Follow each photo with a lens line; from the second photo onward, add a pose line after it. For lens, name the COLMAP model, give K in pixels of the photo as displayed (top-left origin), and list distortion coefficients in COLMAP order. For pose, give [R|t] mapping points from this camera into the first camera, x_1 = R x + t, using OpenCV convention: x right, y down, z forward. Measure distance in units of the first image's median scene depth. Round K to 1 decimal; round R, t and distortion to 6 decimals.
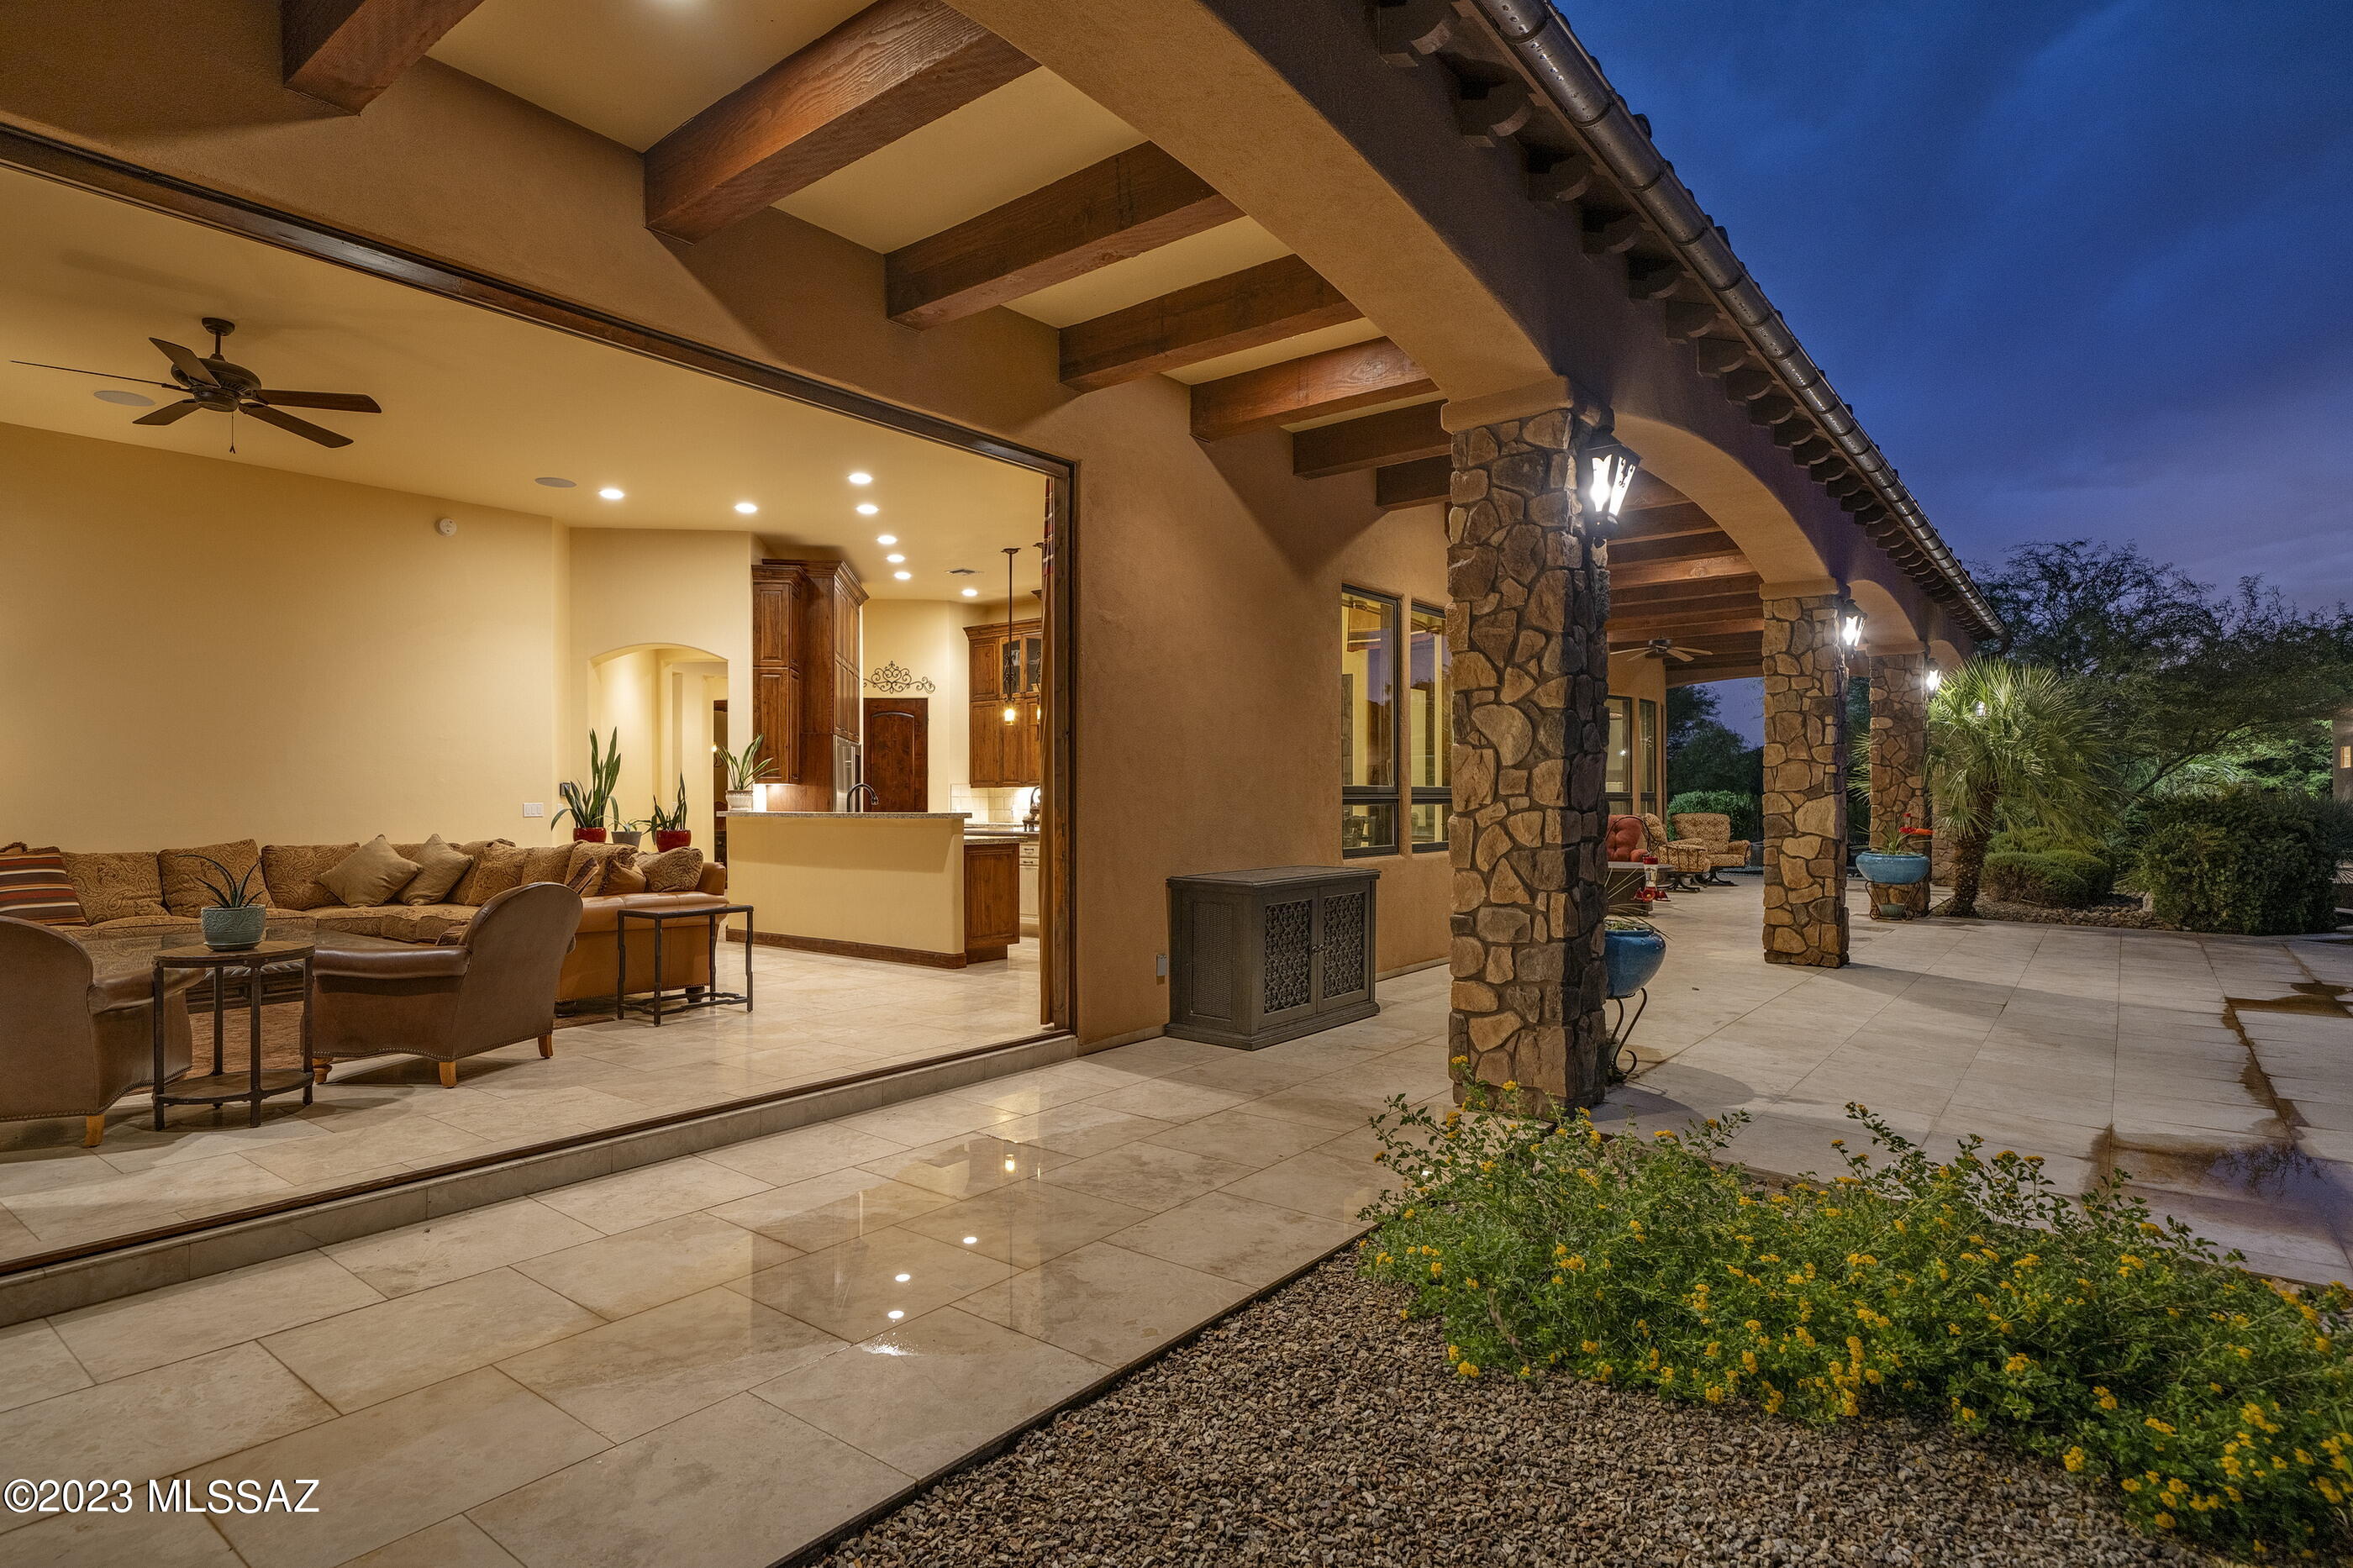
lens RADIAL K [[1229.9, 0, 1175.1], [0, 1229.9, 791.4], [0, 0, 1]] dist [-0.000153, -0.000008]
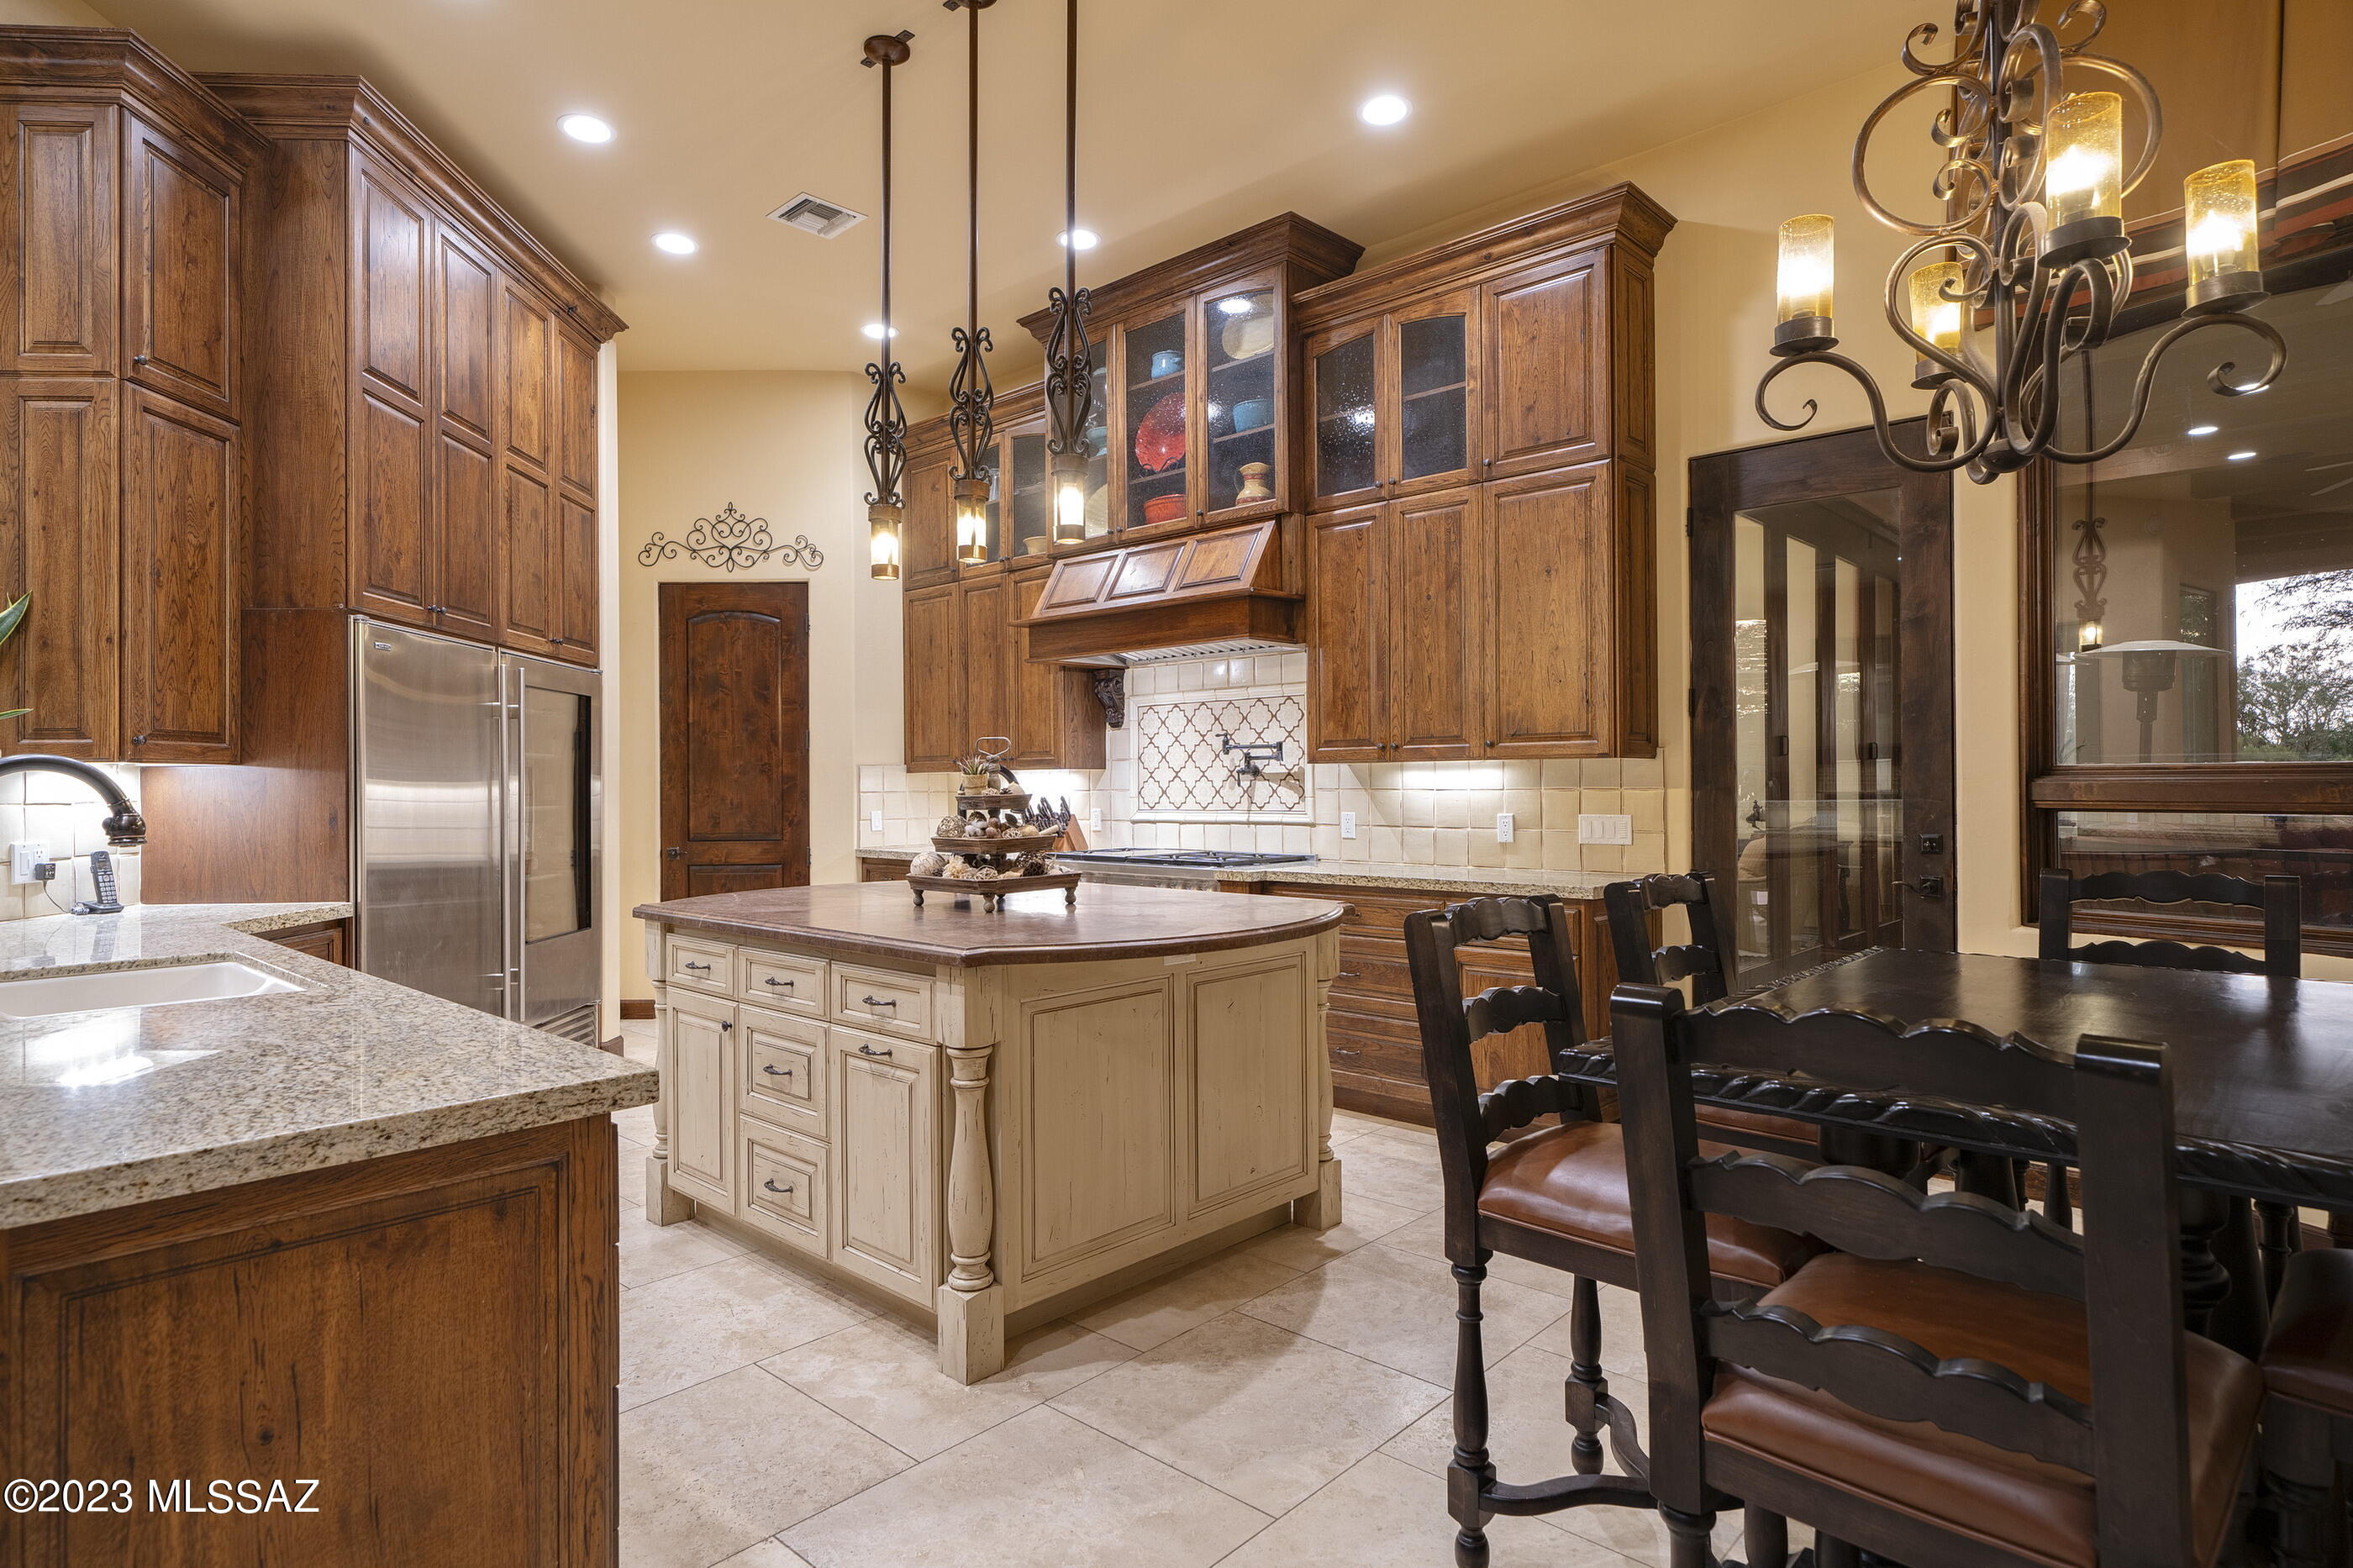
lens RADIAL K [[1229.9, 0, 1175.7], [0, 1229.9, 777.6], [0, 0, 1]] dist [-0.000153, -0.000008]
pose [[0.996907, -0.003845, -0.078495, -0.025613], [0.004086, 0.999987, 0.002915, -0.002208], [0.078483, -0.003227, 0.996910, 0.546525]]
